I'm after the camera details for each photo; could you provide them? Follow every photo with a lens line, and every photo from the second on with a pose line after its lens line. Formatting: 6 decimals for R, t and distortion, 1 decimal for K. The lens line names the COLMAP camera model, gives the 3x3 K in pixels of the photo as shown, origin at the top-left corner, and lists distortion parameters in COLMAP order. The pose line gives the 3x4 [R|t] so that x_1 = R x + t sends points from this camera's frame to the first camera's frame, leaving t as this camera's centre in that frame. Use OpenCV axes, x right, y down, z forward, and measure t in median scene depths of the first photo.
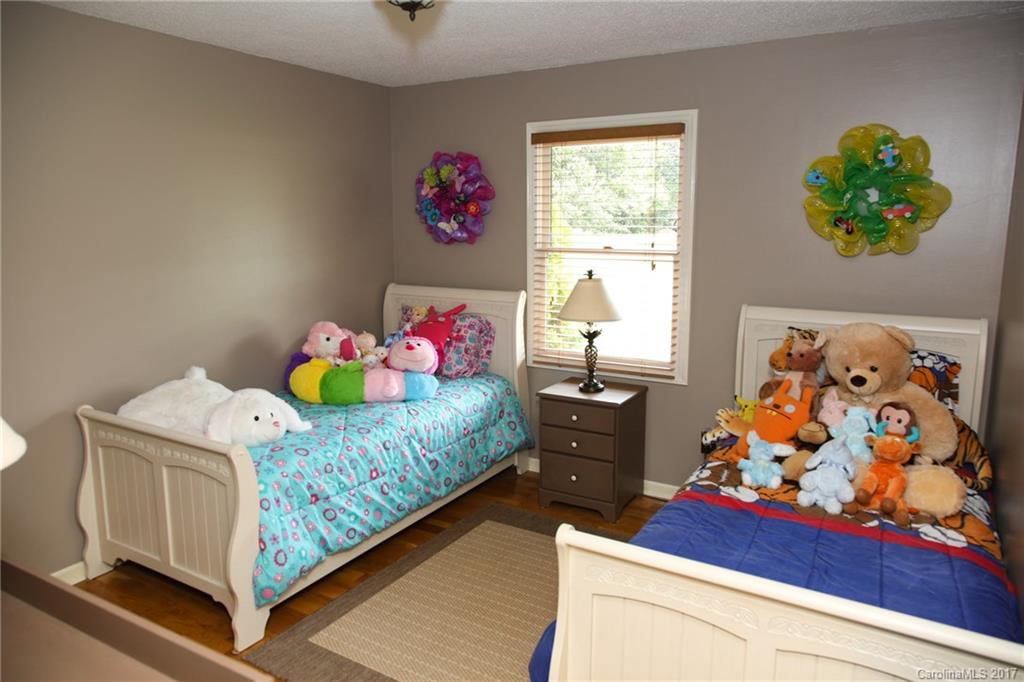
lens RADIAL K [[681.9, 0, 520.3], [0, 681.9, 339.0], [0, 0, 1]] dist [-0.035340, 0.030398]
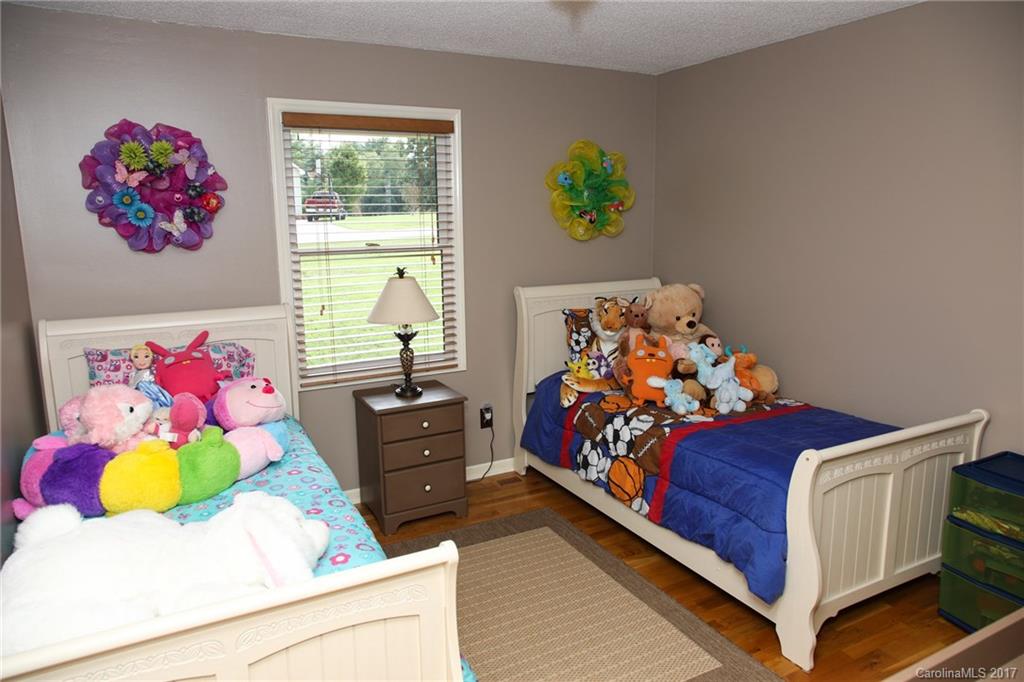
lens RADIAL K [[686.8, 0, 515.4], [0, 686.8, 335.8], [0, 0, 1]] dist [-0.028080, 0.037802]
pose [[0.523639, -0.154839, 0.837751, -0.613555], [0.157522, 0.983987, 0.083408, -0.063132], [-0.837251, 0.088289, 0.539644, 0.361362]]
